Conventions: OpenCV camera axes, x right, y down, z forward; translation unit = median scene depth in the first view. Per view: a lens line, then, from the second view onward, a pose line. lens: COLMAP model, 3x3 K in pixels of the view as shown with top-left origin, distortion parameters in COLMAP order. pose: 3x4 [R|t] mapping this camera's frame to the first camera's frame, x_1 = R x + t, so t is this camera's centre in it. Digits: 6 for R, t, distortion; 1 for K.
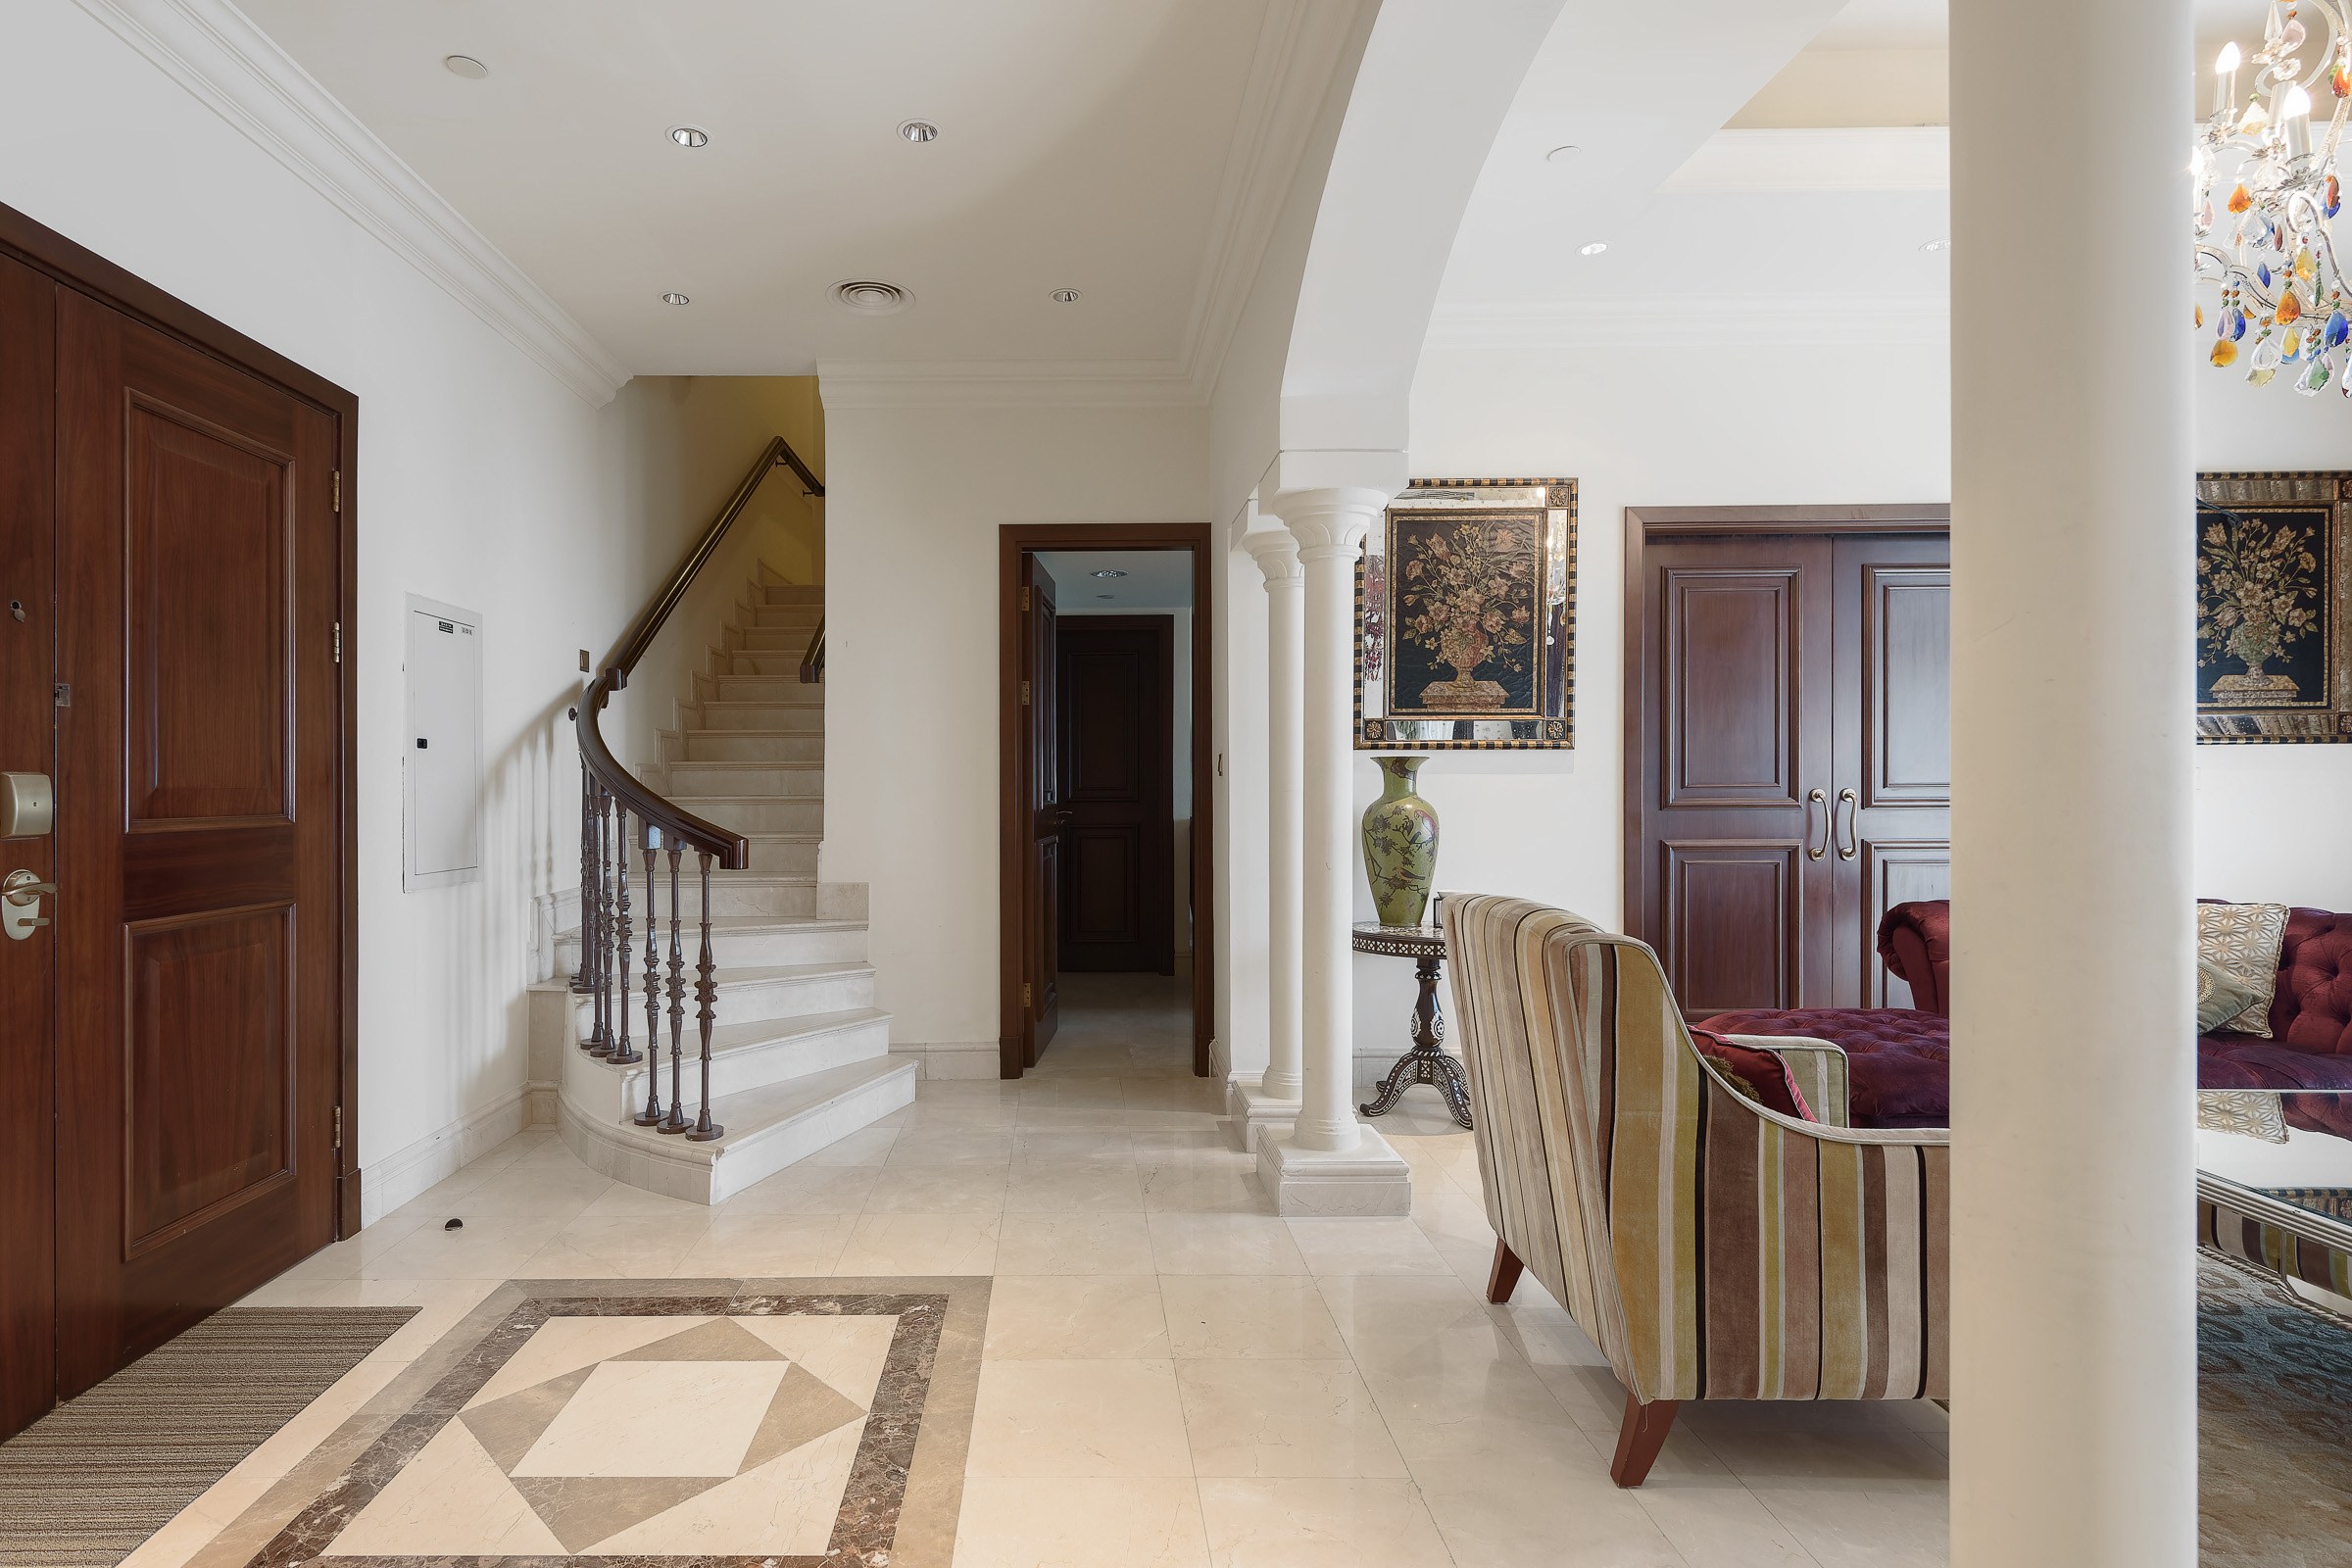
lens RADIAL K [[1078.6, 0, 1173.0], [0, 1078.6, 775.9], [0, 0, 1]] dist [-0.012431, -0.000220]
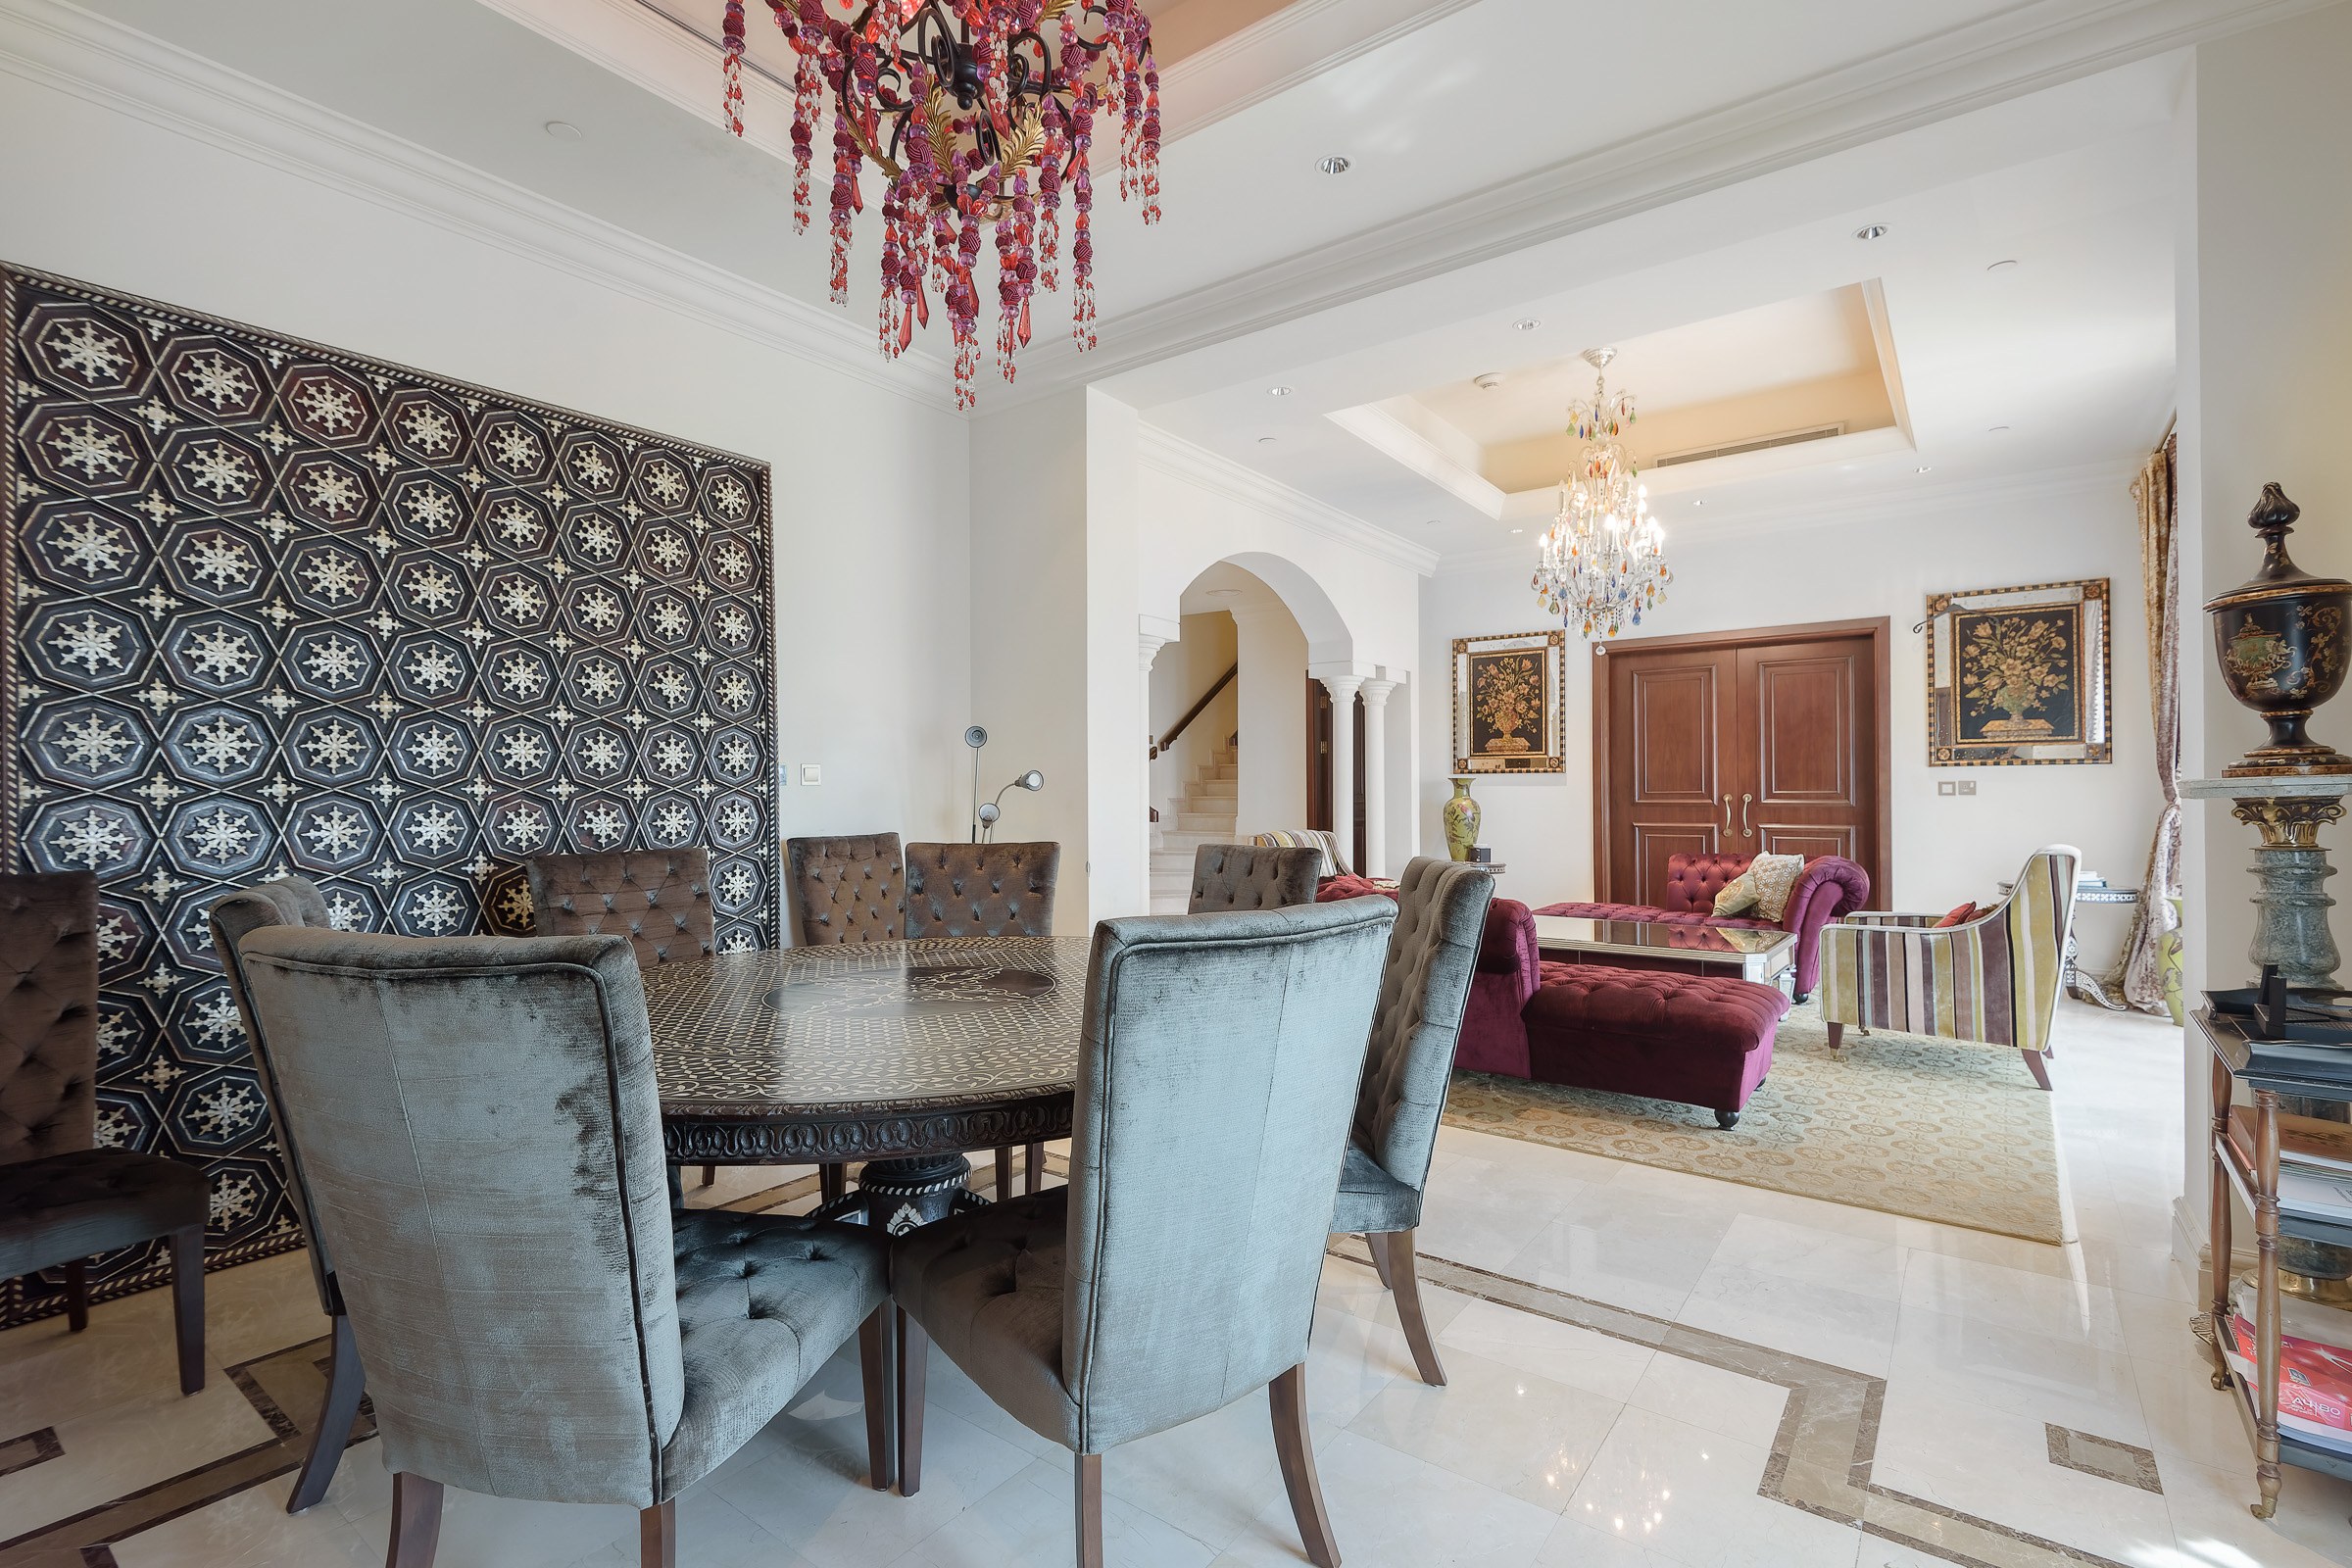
lens RADIAL K [[1078.6, 0, 1172.9], [0, 1078.6, 785.2], [0, 0, 1]] dist [-0.012431, -0.000220]
pose [[0.807211, -0.001399, -0.590262, 0.945897], [-0.003502, 0.999968, -0.007160, 0.013171], [0.590253, 0.007847, 0.807180, -0.940144]]
